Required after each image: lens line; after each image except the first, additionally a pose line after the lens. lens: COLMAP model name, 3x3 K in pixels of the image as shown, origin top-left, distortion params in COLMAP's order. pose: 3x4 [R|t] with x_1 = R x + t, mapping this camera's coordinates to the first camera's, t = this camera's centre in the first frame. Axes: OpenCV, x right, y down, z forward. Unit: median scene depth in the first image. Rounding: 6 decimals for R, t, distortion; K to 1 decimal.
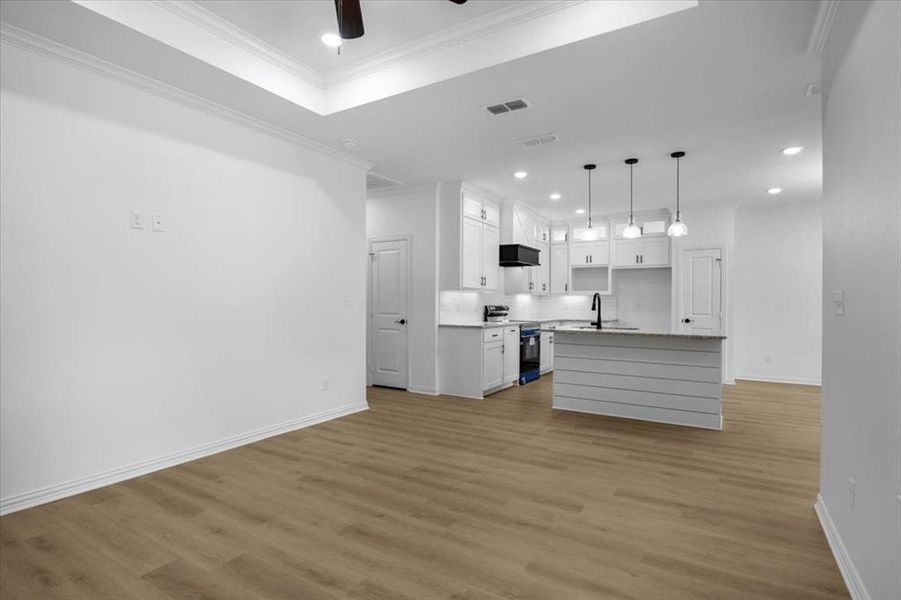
lens RADIAL K [[465.8, 0, 444.7], [0, 465.8, 301.4], [0, 0, 1]] dist [-0.002953, 0.000725]
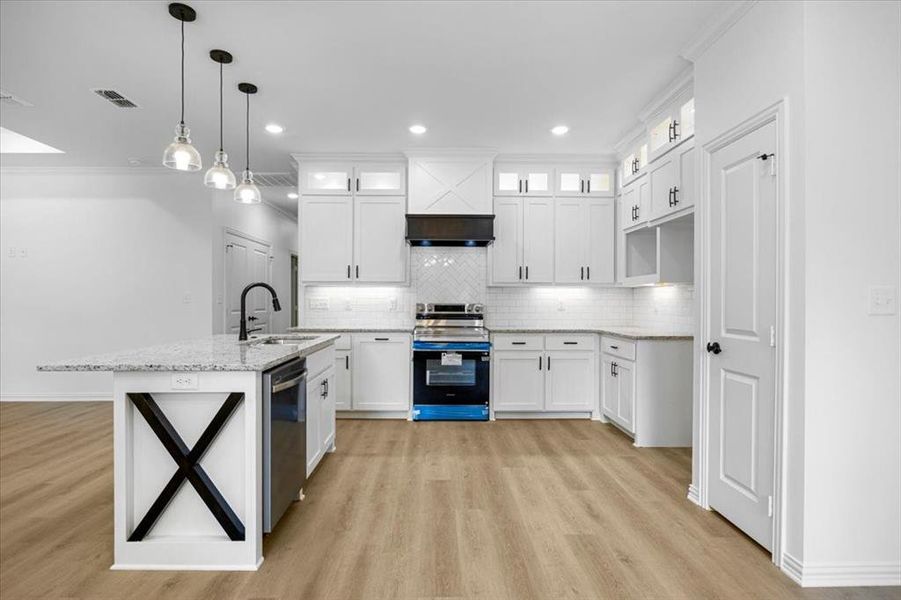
lens RADIAL K [[465.8, 0, 444.7], [0, 465.8, 301.4], [0, 0, 1]] dist [-0.002953, 0.000725]
pose [[0.525480, -0.001441, -0.850805, 0.795396], [0.001953, 0.999998, -0.000488, 0.005991], [0.850804, -0.001405, 0.525482, 0.707063]]
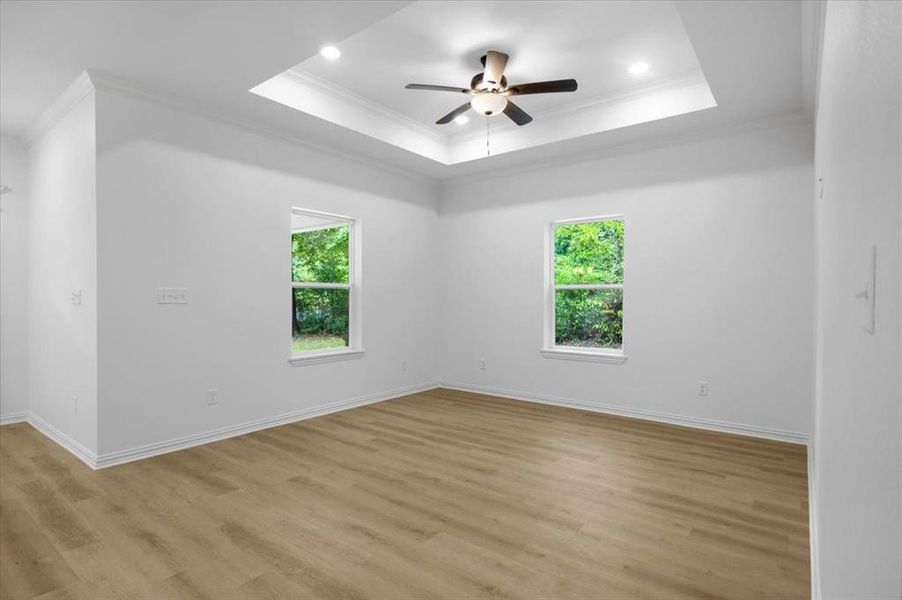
lens RADIAL K [[461.0, 0, 433.2], [0, 461.0, 300.9], [0, 0, 1]] dist [0.000313, -0.000238]
pose [[-0.991897, -0.011170, 0.126557, -0.076570], [-0.010268, 0.999917, 0.007774, 0.000534], [-0.126633, 0.006412, -0.991929, 0.861671]]
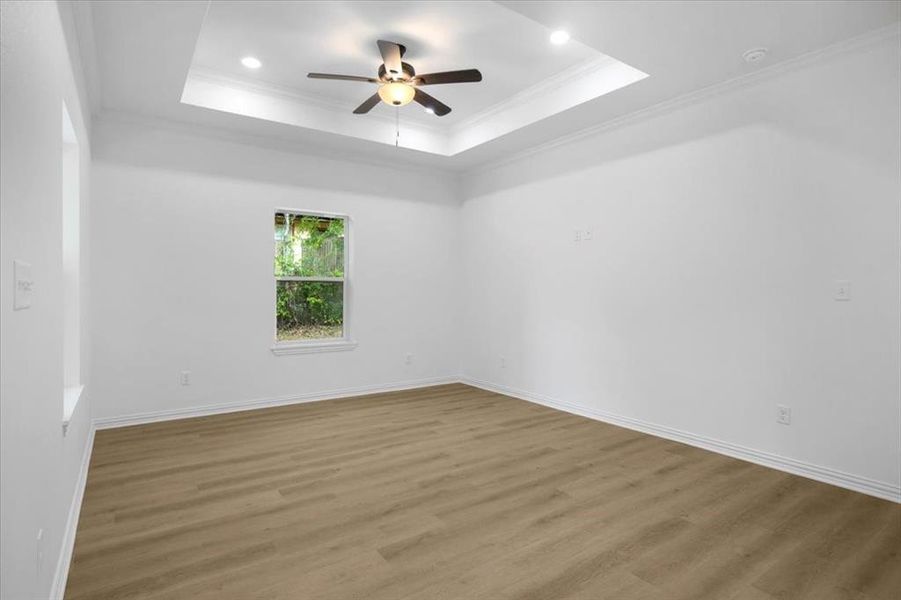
lens RADIAL K [[465.8, 0, 444.7], [0, 465.8, 301.4], [0, 0, 1]] dist [-0.002953, 0.000725]
pose [[-0.402509, 0.010024, -0.915361, 0.399797], [-0.010369, 0.999826, 0.015508, 0.003031], [0.915357, 0.015734, -0.402335, 0.582888]]
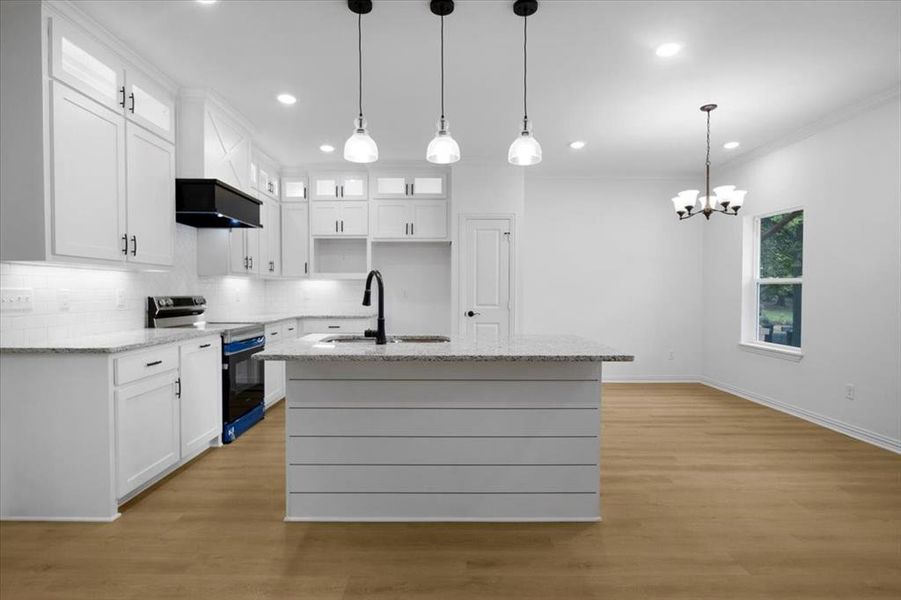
lens RADIAL K [[465.8, 0, 444.7], [0, 465.8, 301.4], [0, 0, 1]] dist [-0.002953, 0.000725]
pose [[0.850275, -0.016975, 0.526065, 0.102339], [0.002475, 0.999598, 0.028255, 0.000240], [-0.526333, -0.022723, 0.849975, 0.428752]]
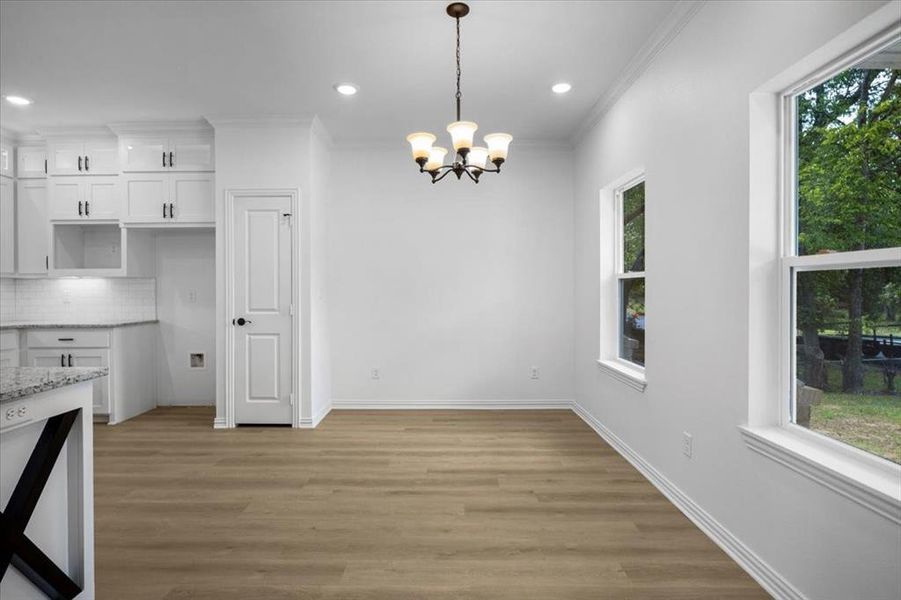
lens RADIAL K [[469.1, 0, 442.0], [0, 469.1, 294.1], [0, 0, 1]] dist [-0.002932, 0.000003]
pose [[0.862829, -0.013165, 0.505325, 0.493846], [0.007637, 0.999886, 0.013010, 0.002716], [-0.505439, -0.007366, 0.862831, 0.428931]]
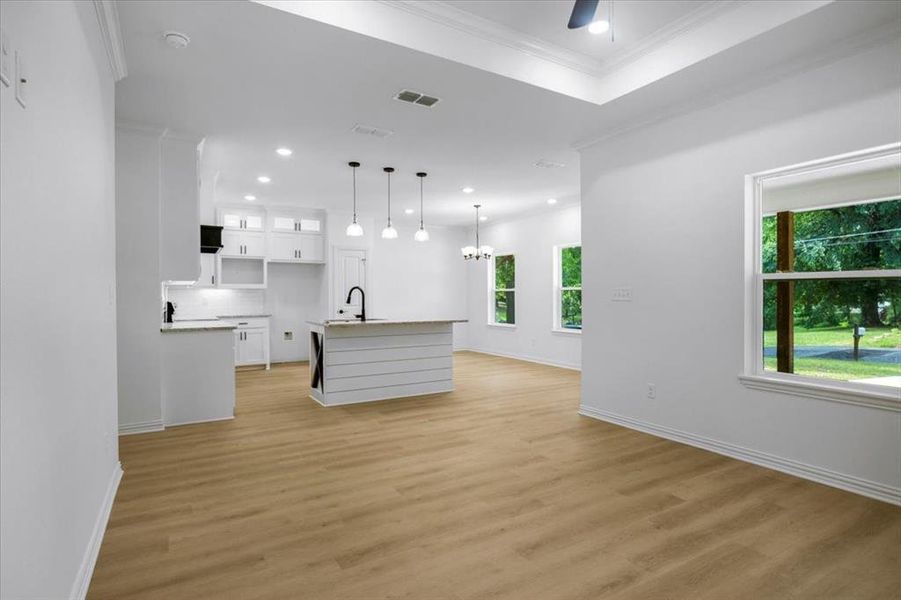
lens RADIAL K [[458.7, 0, 450.5], [0, 458.7, 300.0], [0, 0, 1]] dist [-0.001155, 0.000150]
pose [[0.463082, -0.016433, 0.886163, -0.389925], [0.006524, 0.999864, 0.015132, -0.002401], [-0.886291, -0.001226, 0.463127, 0.269510]]
